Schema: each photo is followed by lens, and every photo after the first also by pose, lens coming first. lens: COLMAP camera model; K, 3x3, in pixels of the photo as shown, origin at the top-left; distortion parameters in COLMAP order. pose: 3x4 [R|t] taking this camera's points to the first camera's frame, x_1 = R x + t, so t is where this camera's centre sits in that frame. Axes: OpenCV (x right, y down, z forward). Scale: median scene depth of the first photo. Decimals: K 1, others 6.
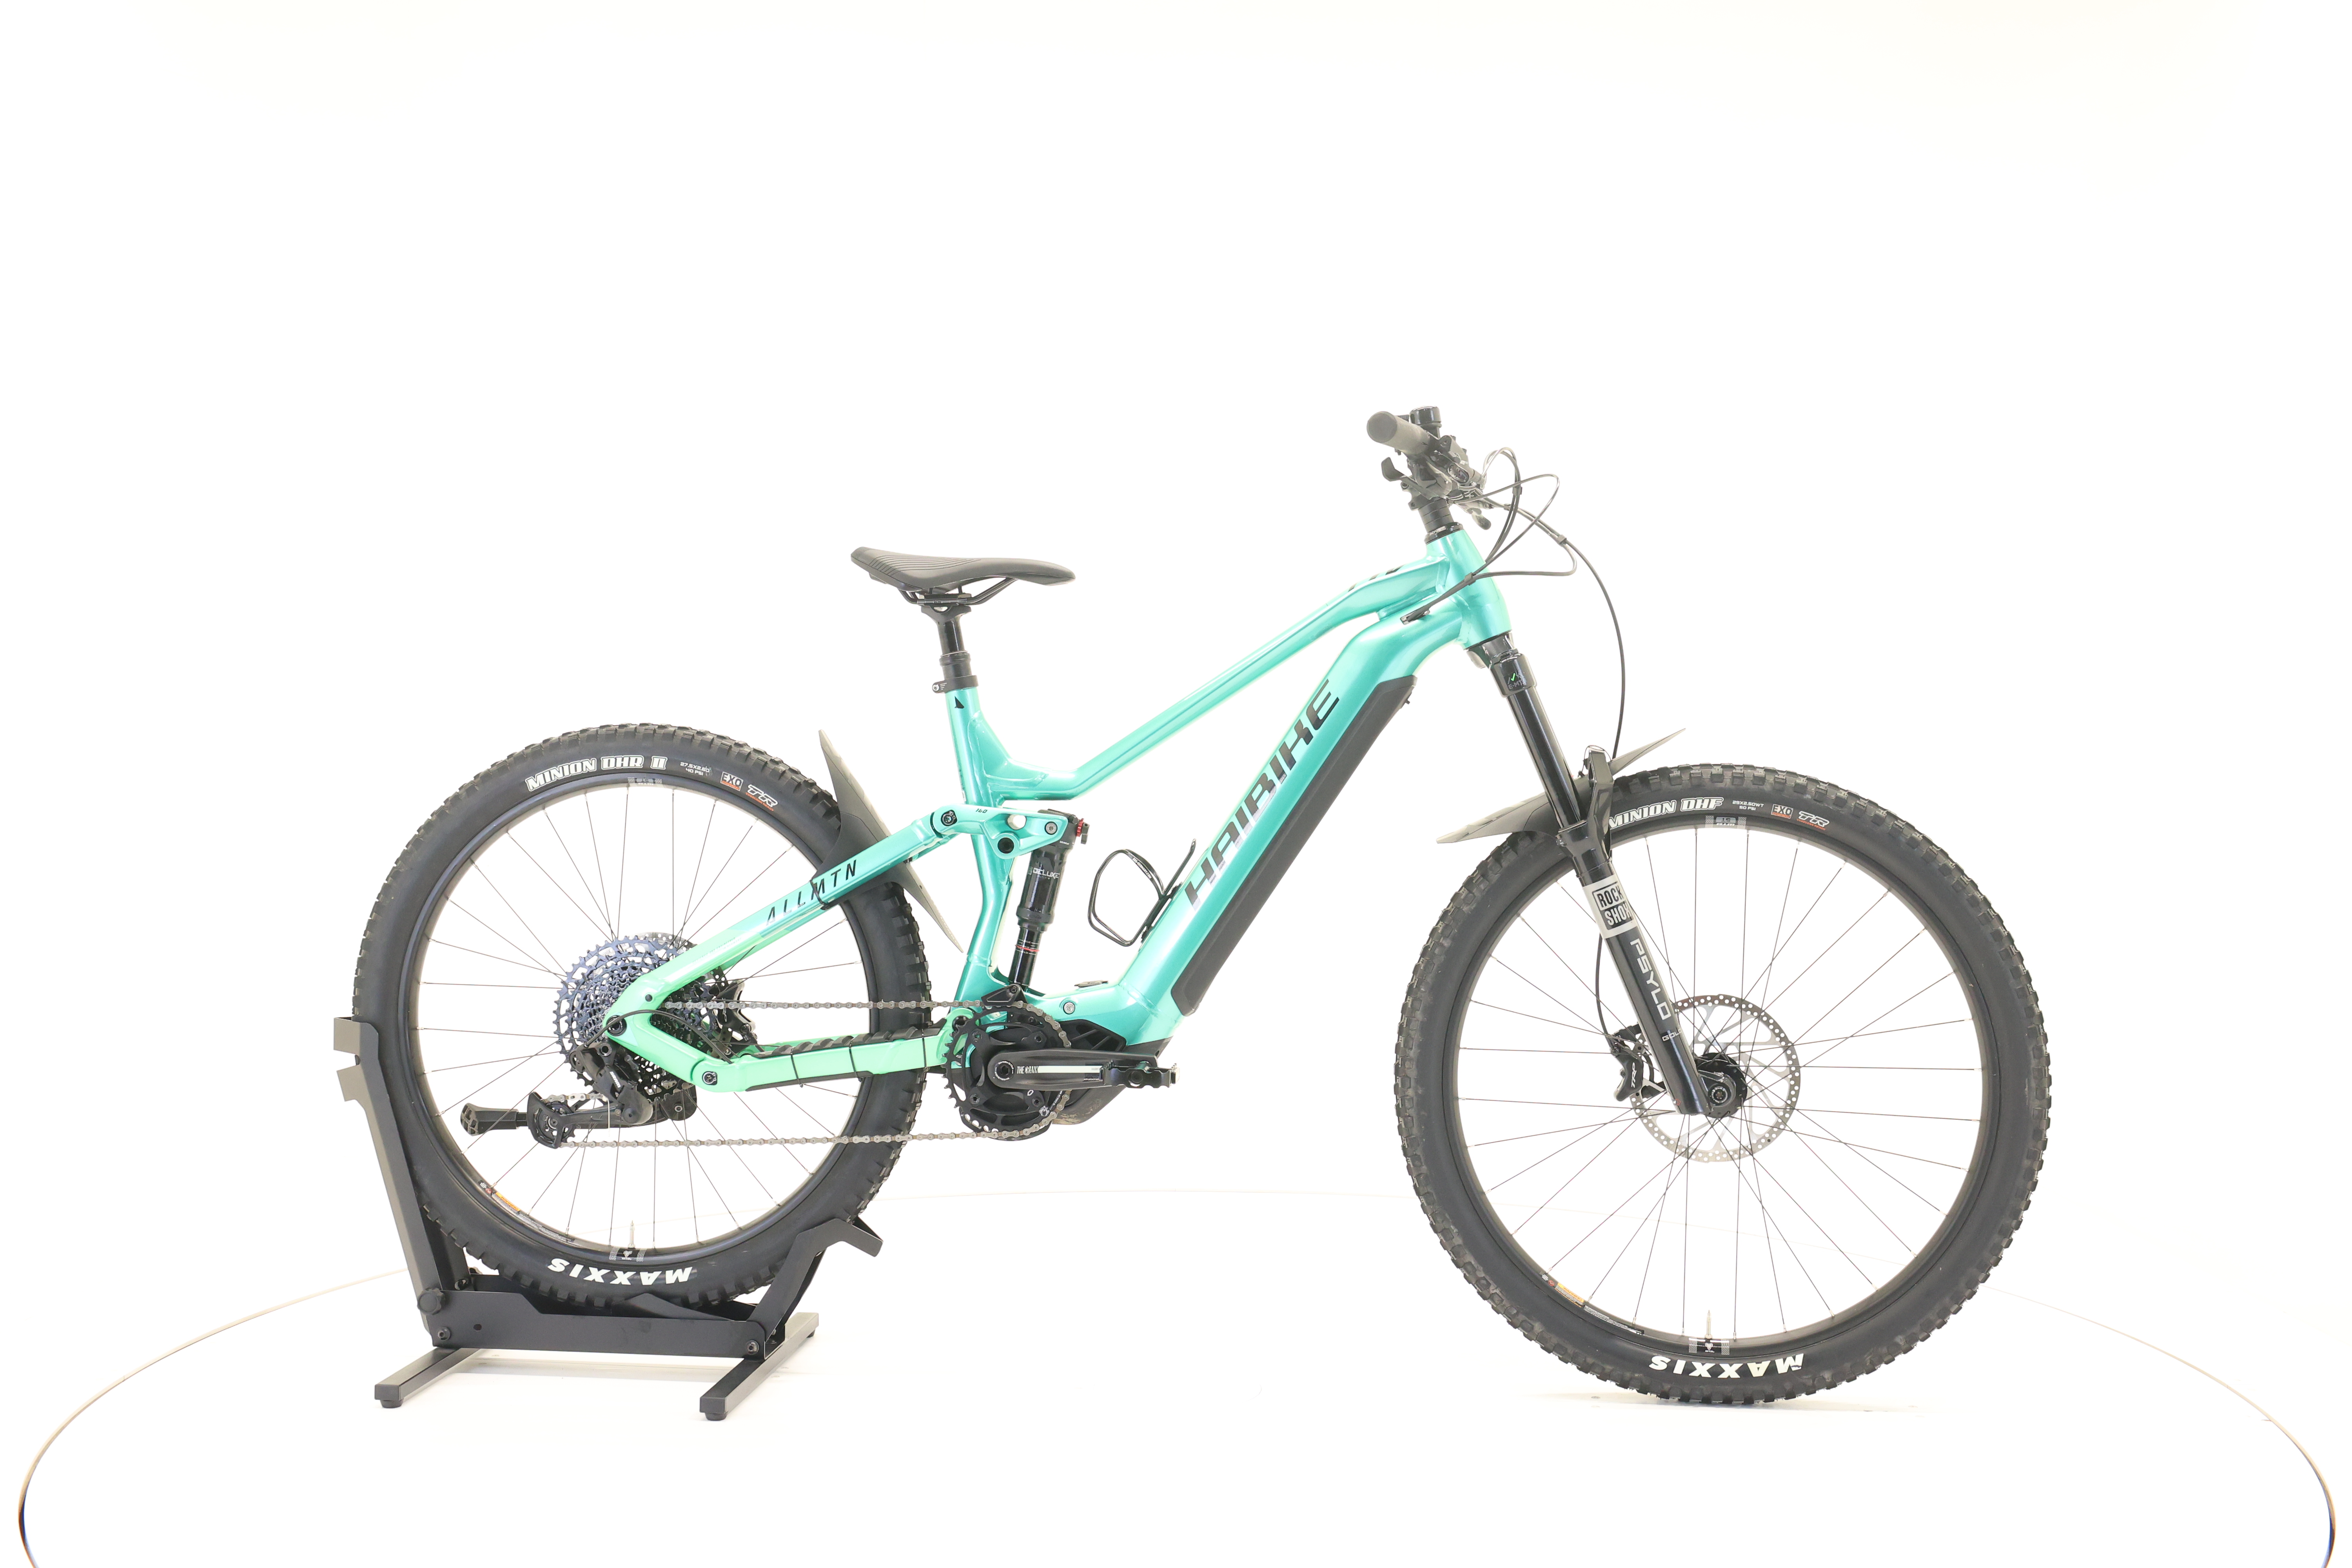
lens RADIAL K [[2503.8, 0, 1186.3], [0, 2503.8, 774.7], [0, 0, 1]] dist [-0.015193, 0.000000]
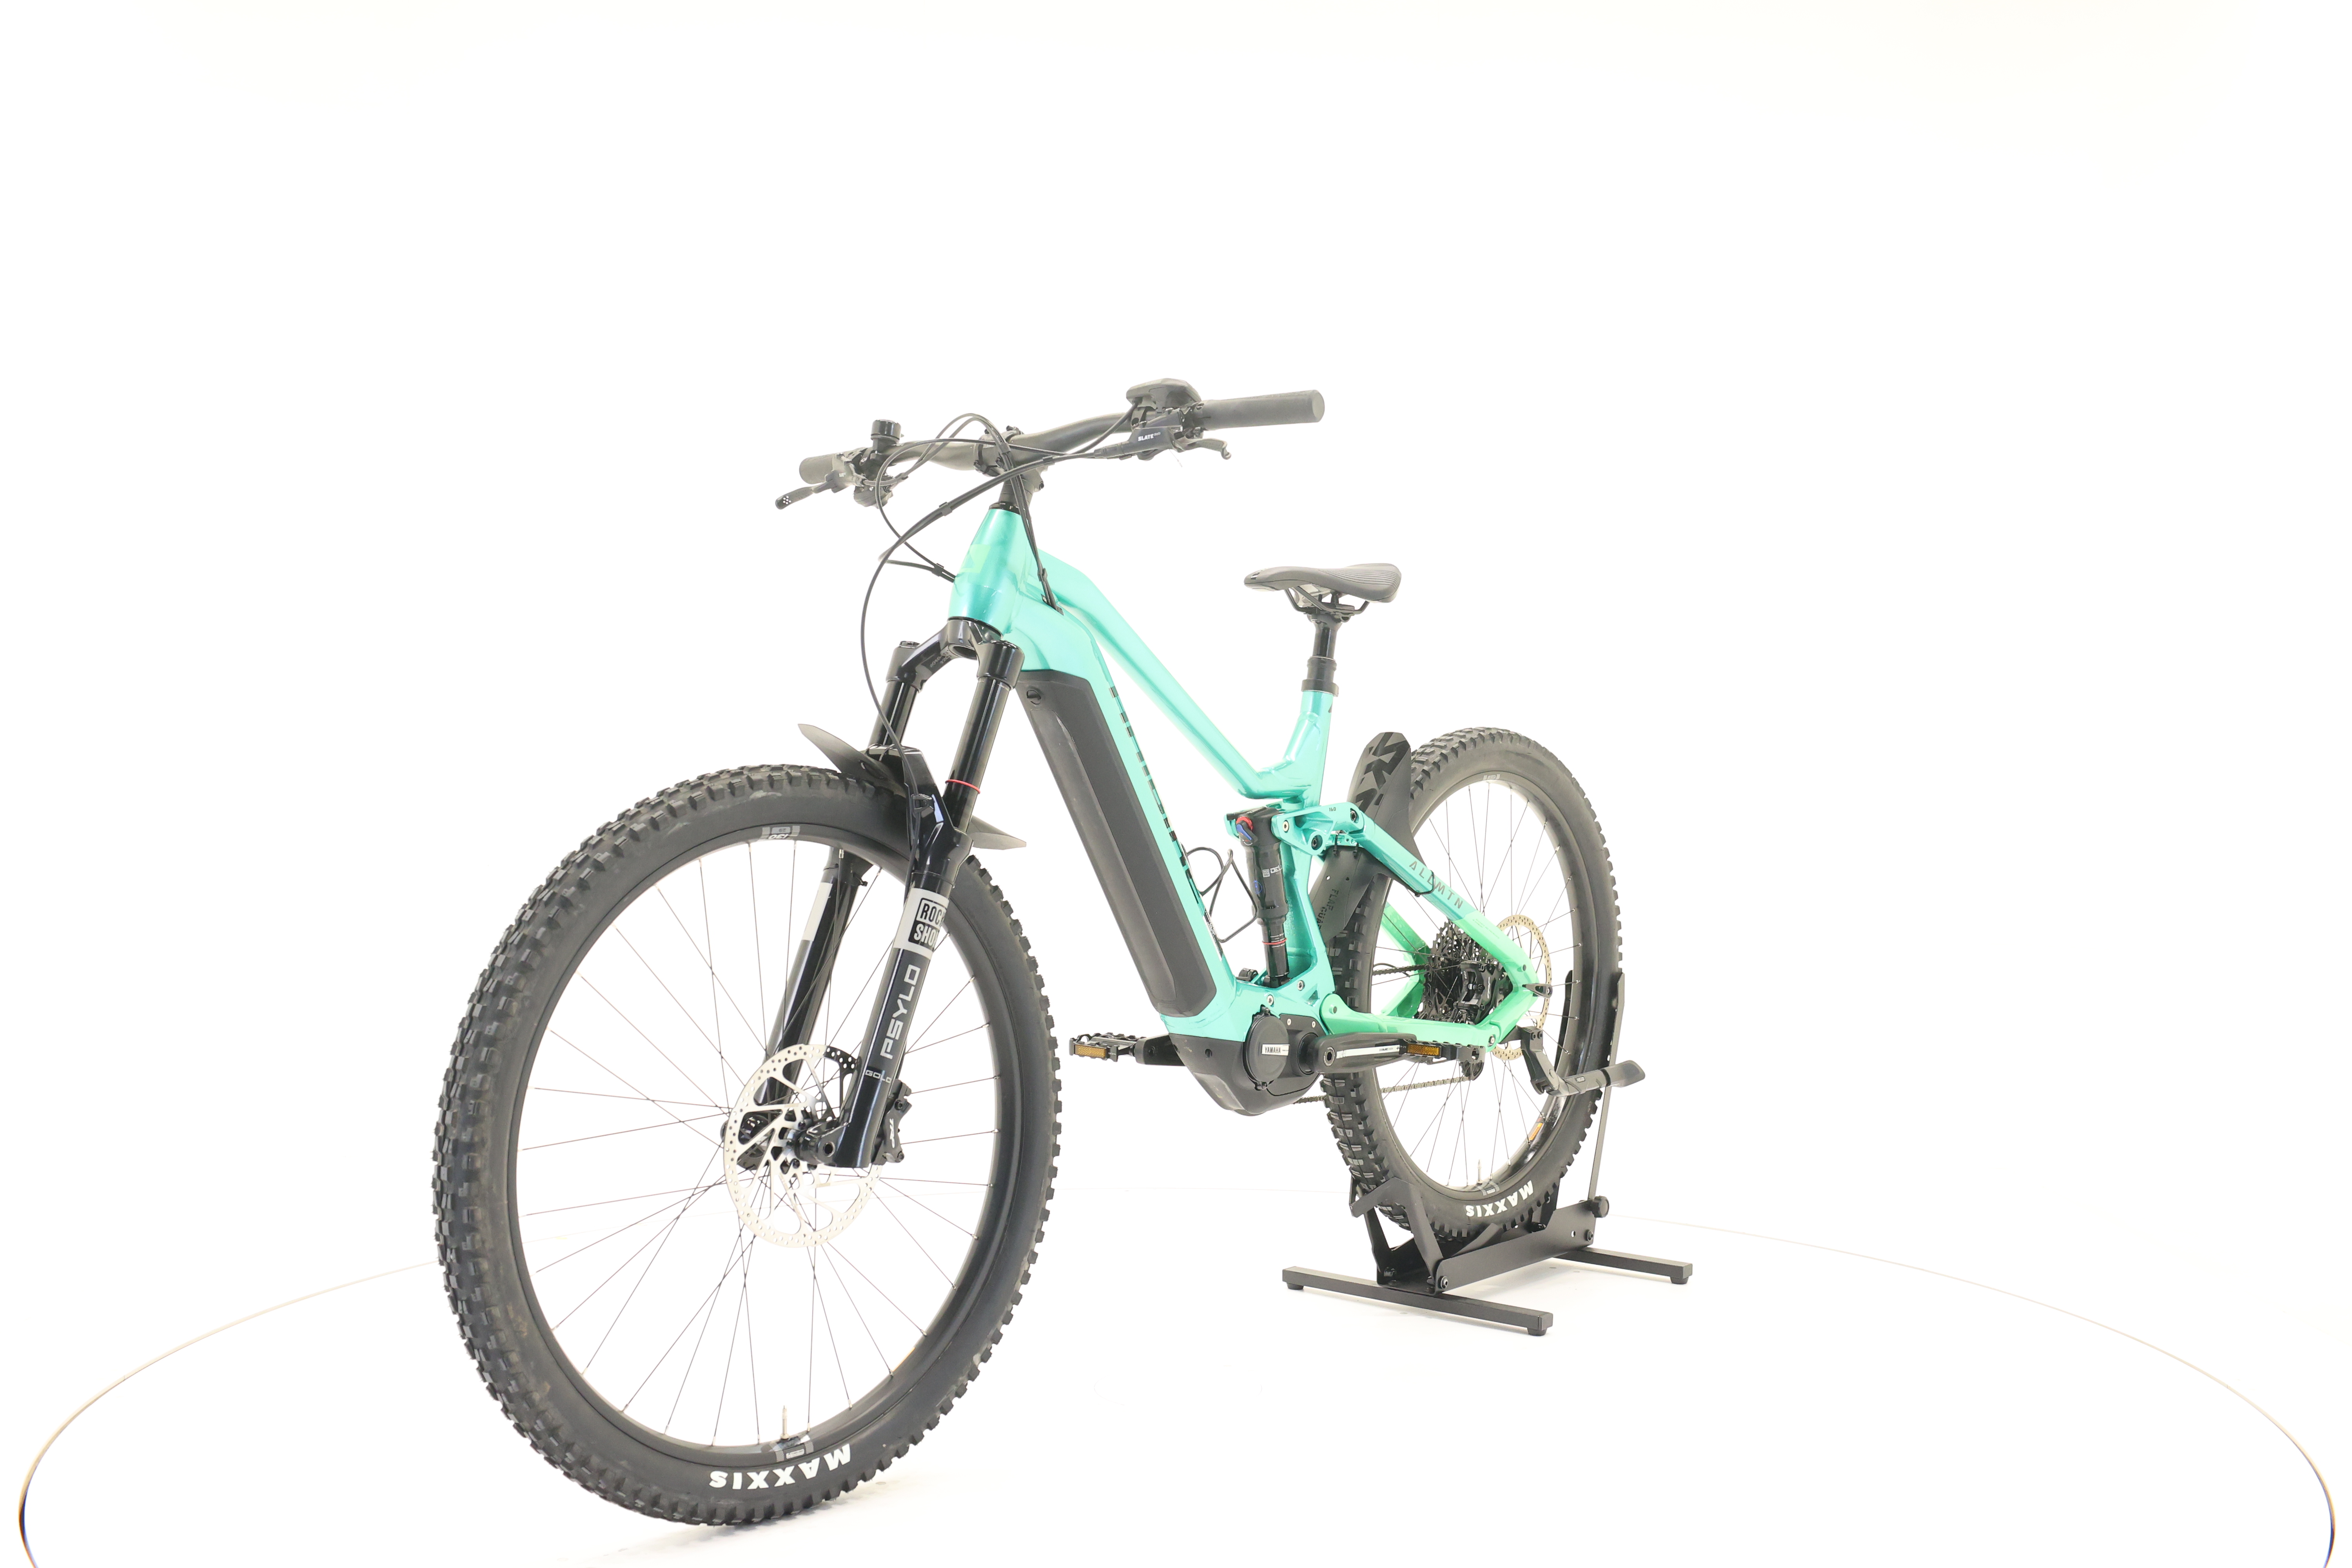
lens RADIAL K [[2503.8, 0, 1173.9], [0, 2503.8, 785.8], [0, 0, 1]] dist [-0.015193, 0.000000]
pose [[-0.558484, 0.012455, -0.829422, 0.824336], [-0.021413, 0.999338, 0.029424, -0.024628], [0.829239, 0.034193, -0.557847, 1.549408]]
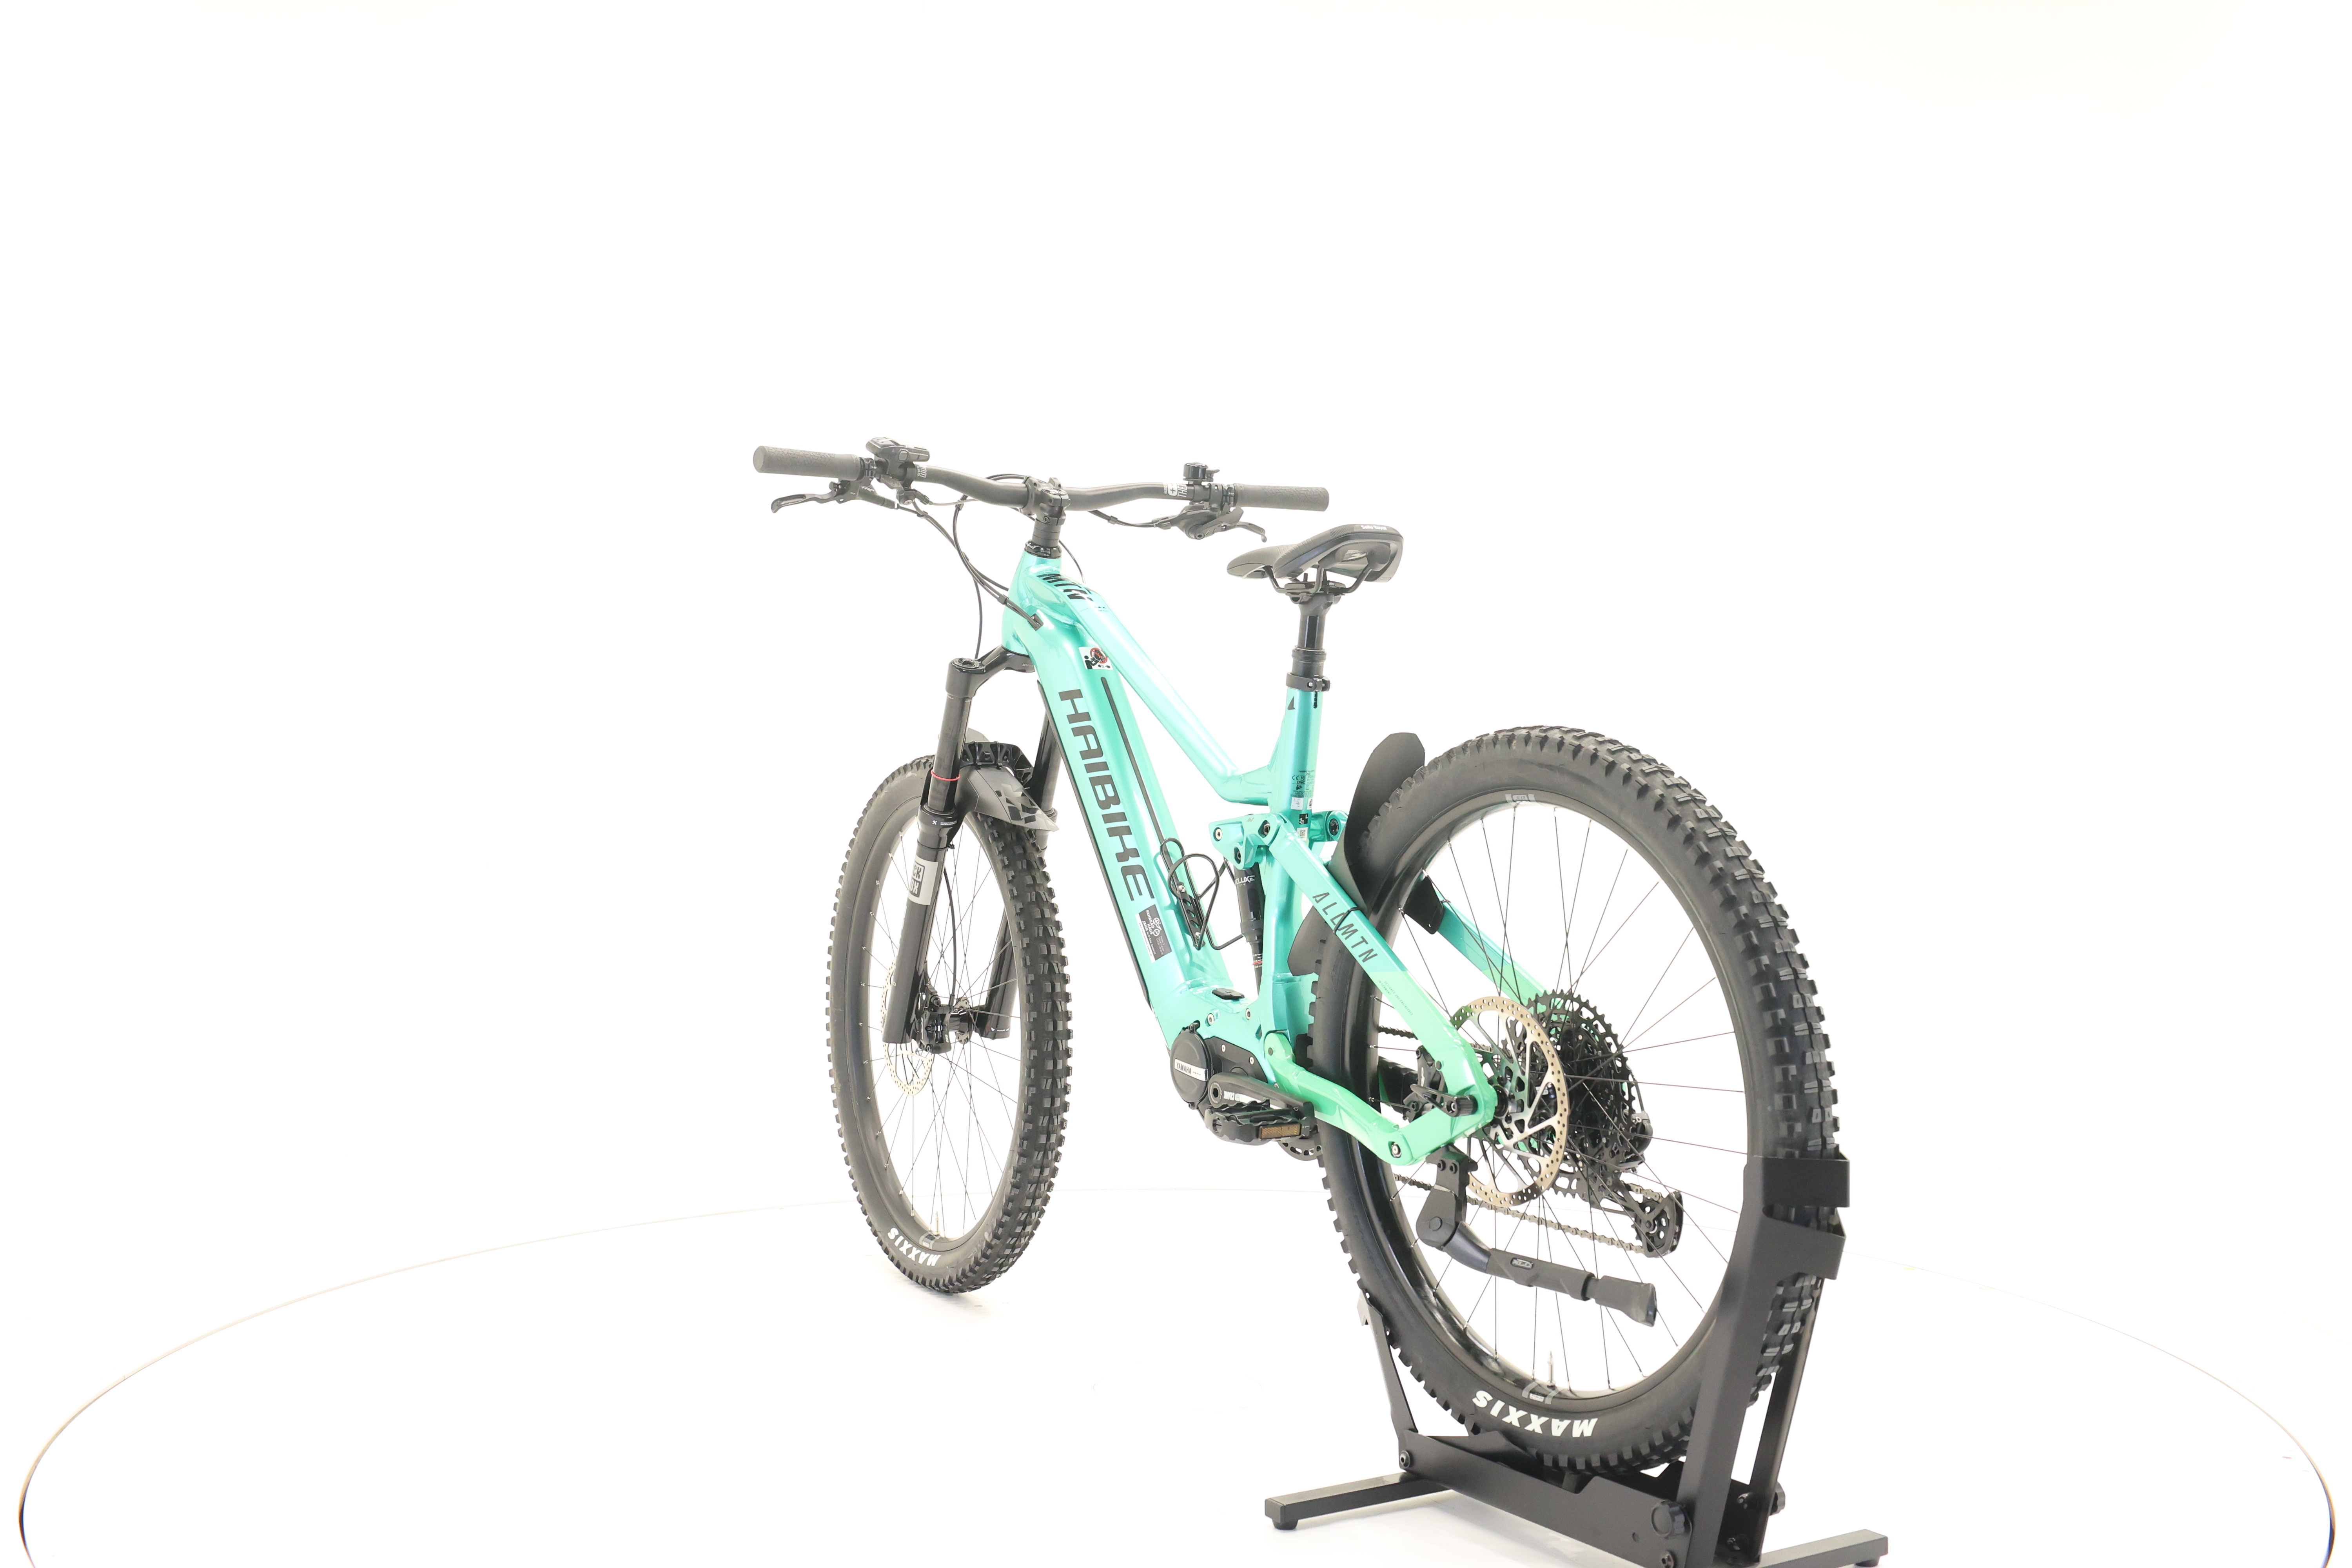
lens RADIAL K [[2503.8, 0, 1184.6], [0, 2503.8, 765.3], [0, 0, 1]] dist [-0.015193, 0.000000]
pose [[-0.617038, -0.018860, 0.786707, -0.787748], [0.007319, 0.999532, 0.029703, -0.033320], [-0.786899, 0.024086, -0.616611, 1.609629]]
